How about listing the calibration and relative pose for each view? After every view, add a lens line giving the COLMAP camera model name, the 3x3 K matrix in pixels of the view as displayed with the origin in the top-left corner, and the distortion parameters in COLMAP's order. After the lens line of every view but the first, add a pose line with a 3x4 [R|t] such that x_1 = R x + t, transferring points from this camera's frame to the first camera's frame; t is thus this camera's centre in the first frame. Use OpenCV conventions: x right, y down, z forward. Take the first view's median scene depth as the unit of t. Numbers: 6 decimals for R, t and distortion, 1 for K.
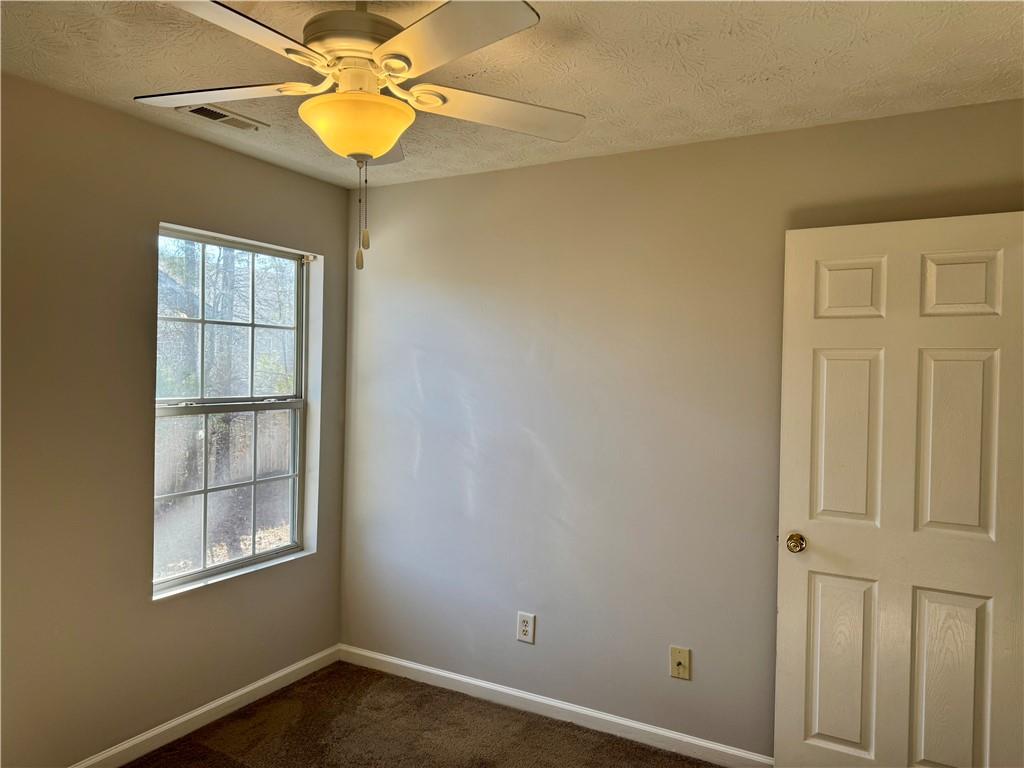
lens RADIAL K [[711.0, 0, 515.3], [0, 711.0, 385.8], [0, 0, 1]] dist [0.047755, -0.050293]
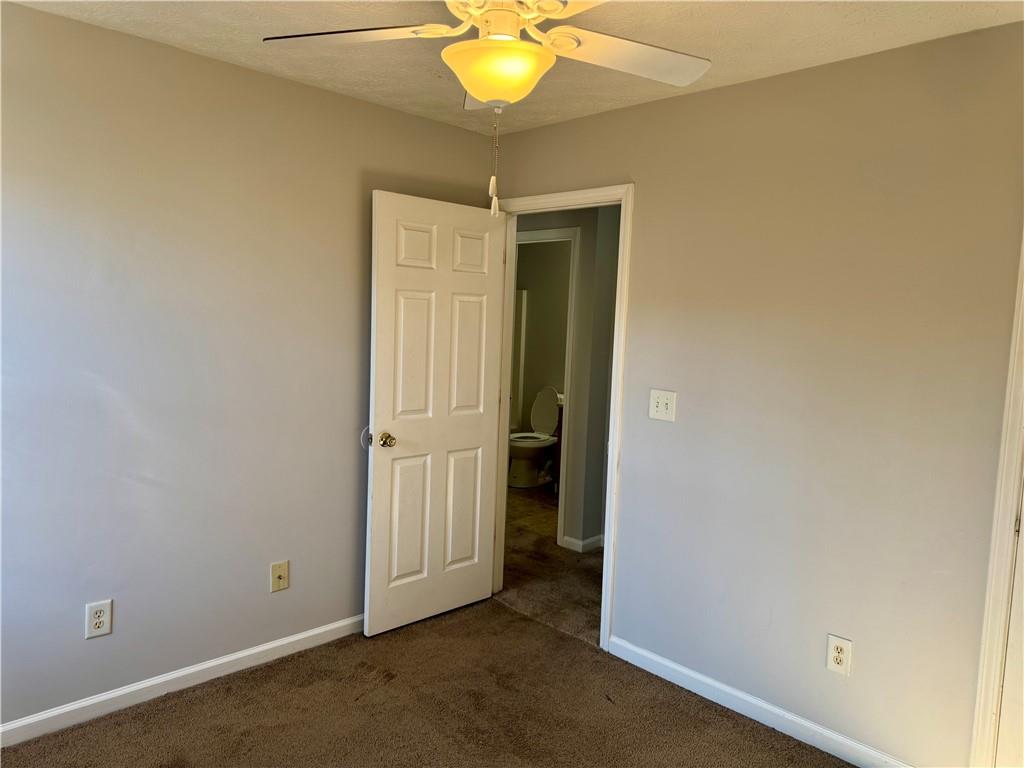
lens RADIAL K [[711.0, 0, 514.9], [0, 711.0, 377.7], [0, 0, 1]] dist [0.047755, -0.050293]
pose [[0.291390, -0.092198, 0.952151, -0.754390], [-0.010043, 0.994995, 0.099421, -0.022903], [-0.956552, -0.038533, 0.289006, 0.413299]]
